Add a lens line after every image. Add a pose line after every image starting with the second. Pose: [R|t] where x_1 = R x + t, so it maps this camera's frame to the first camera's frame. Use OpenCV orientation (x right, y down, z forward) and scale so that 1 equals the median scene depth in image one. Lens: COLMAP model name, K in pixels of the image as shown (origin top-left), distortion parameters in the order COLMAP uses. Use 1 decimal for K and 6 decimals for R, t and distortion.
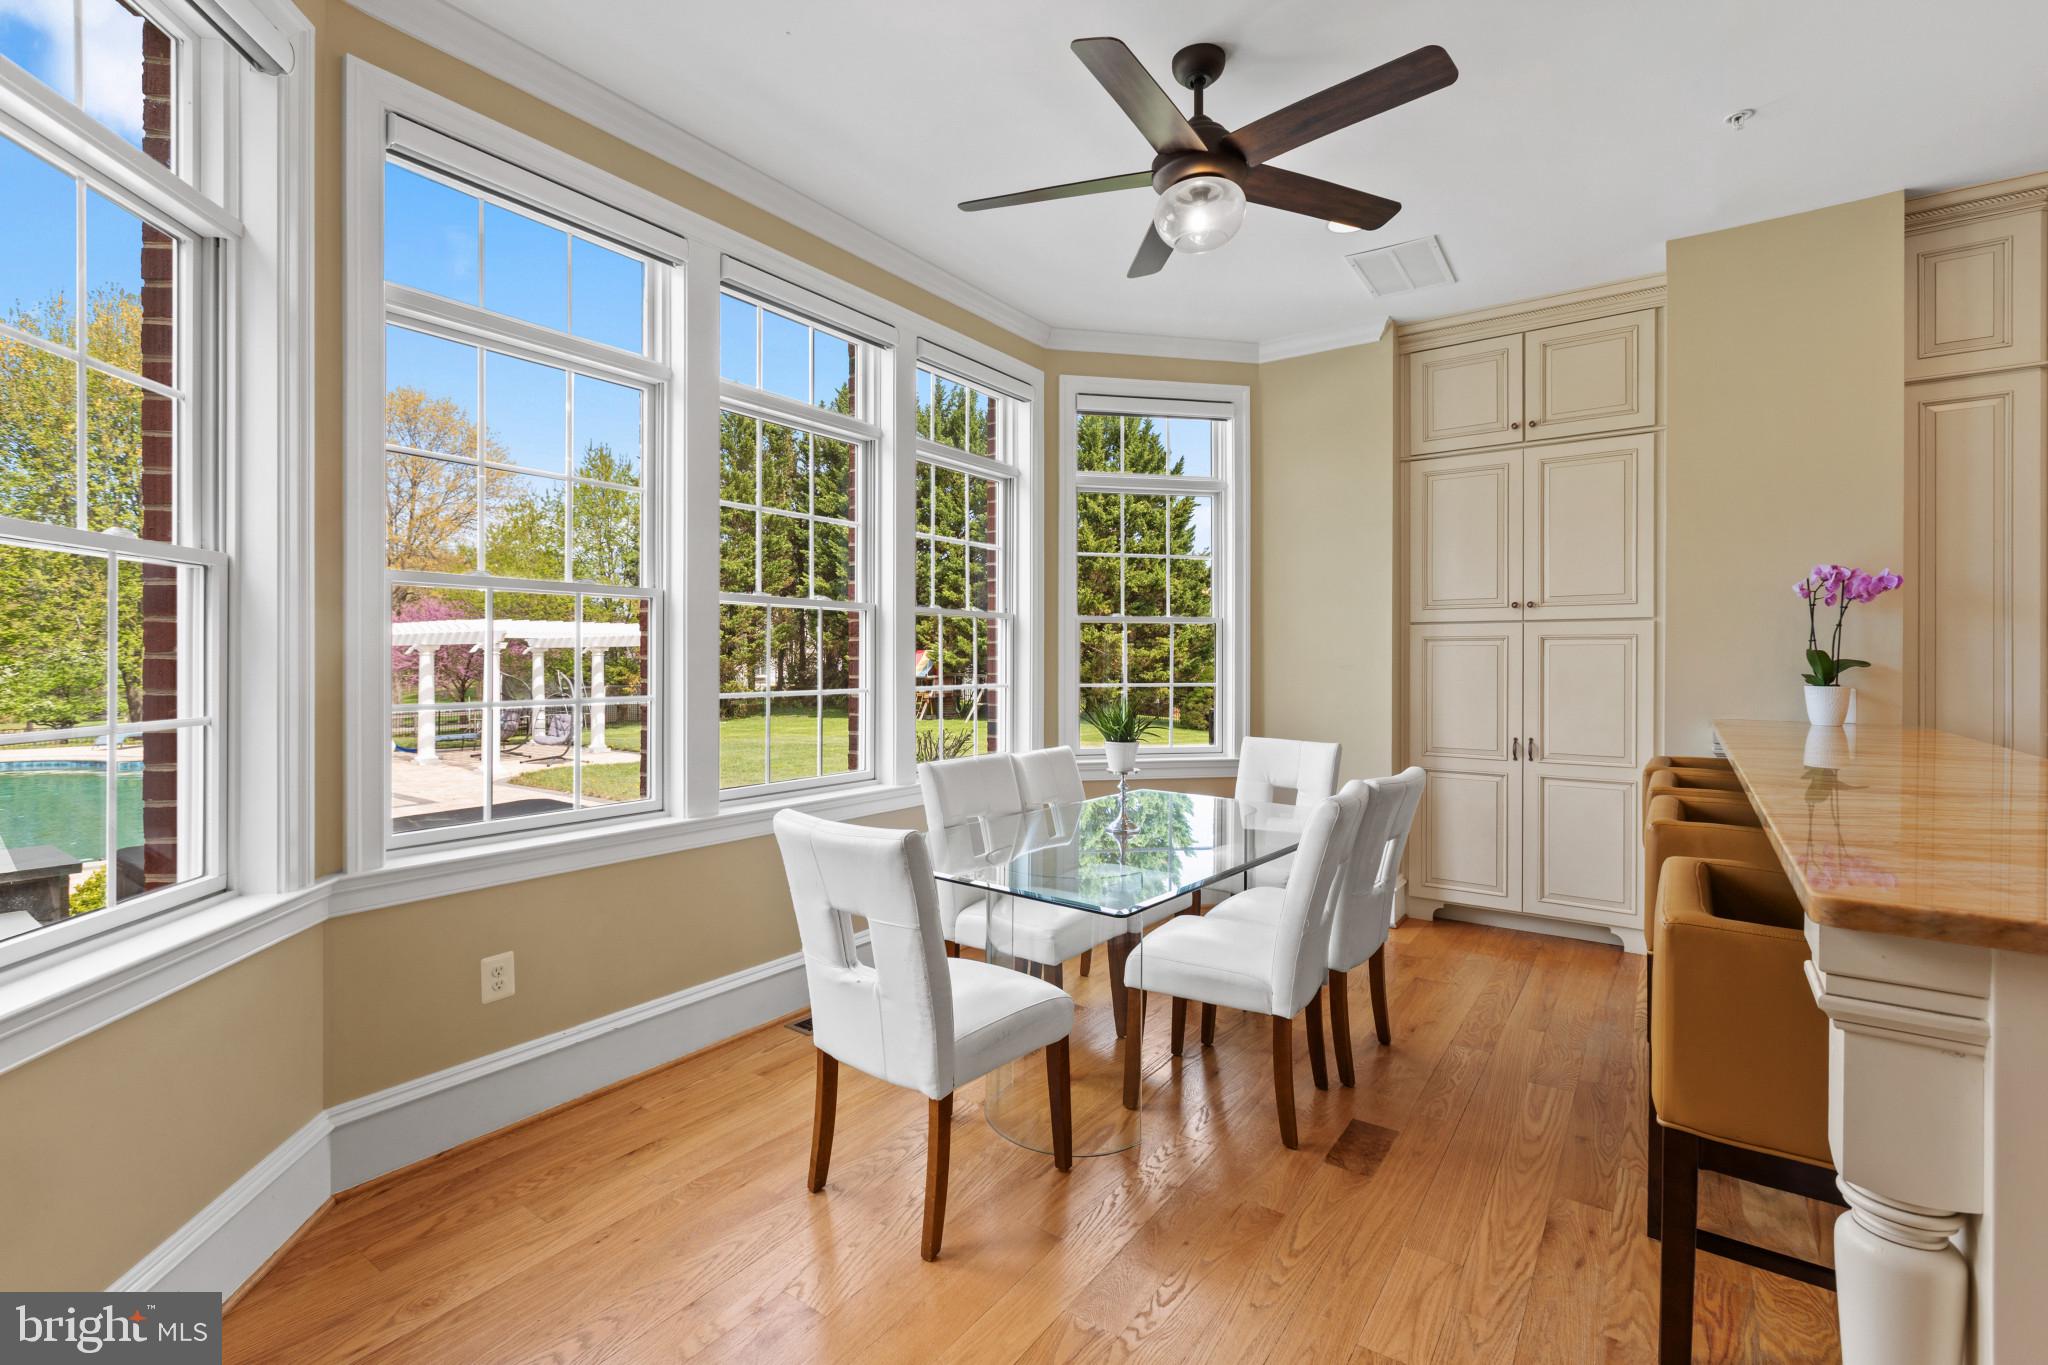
lens RADIAL K [[939.1, 0, 1017.4], [0, 939.1, 658.1], [0, 0, 1]] dist [0.001176, -0.000275]
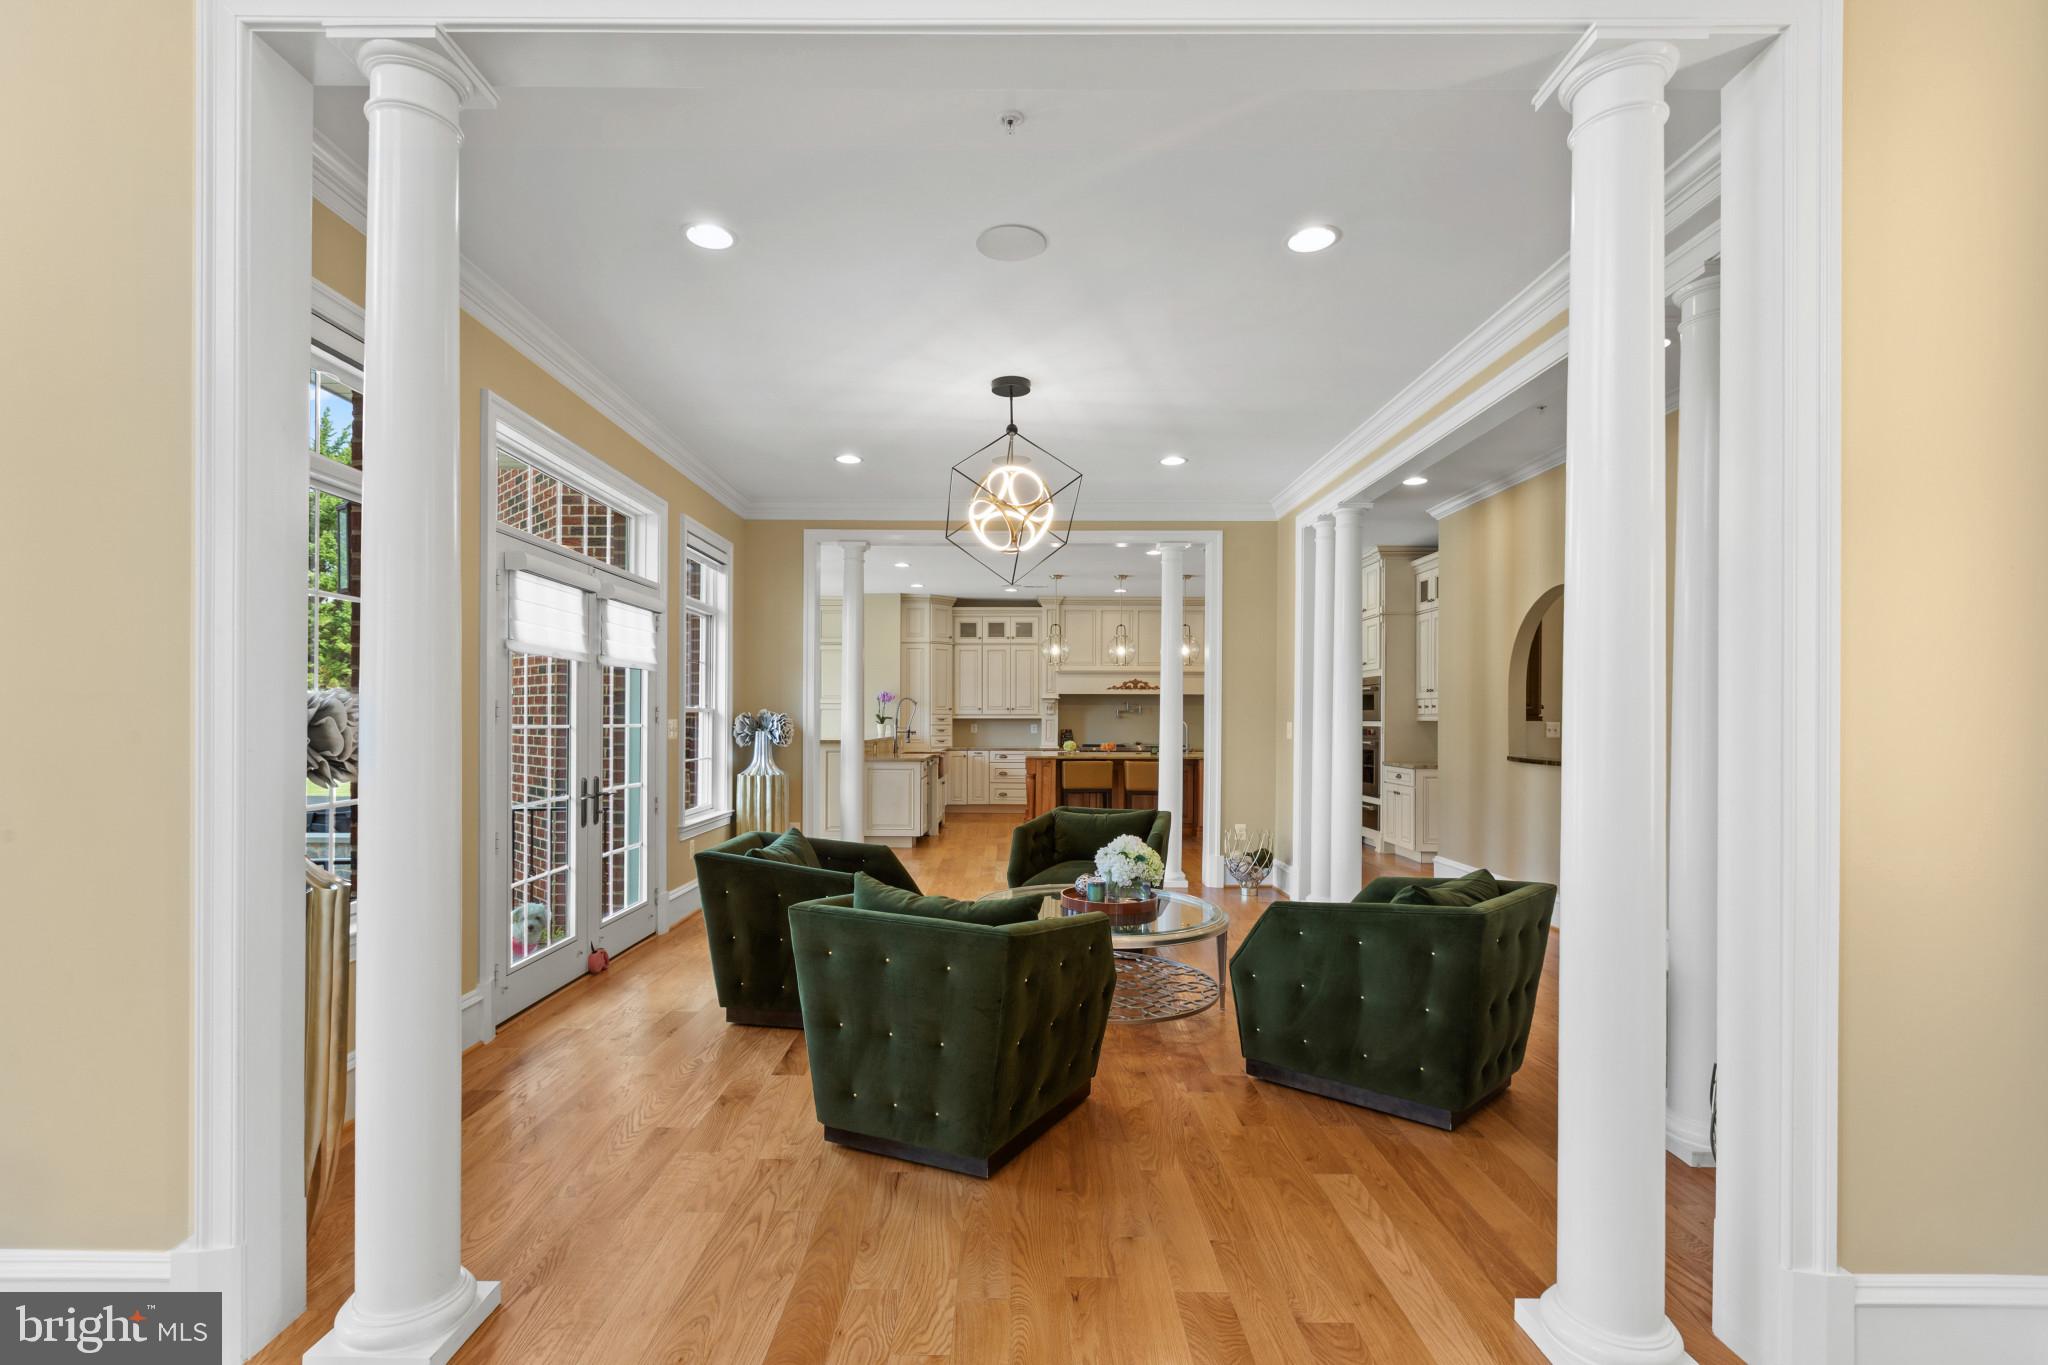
lens RADIAL K [[940.6, 0, 1022.7], [0, 940.6, 726.3], [0, 0, 1]] dist [0.000425, -0.000058]
pose [[0.804268, -0.002160, 0.594263, -0.910972], [-0.003527, 0.999958, 0.008408, 0.004915], [-0.594256, -0.008858, 0.804227, -2.335306]]
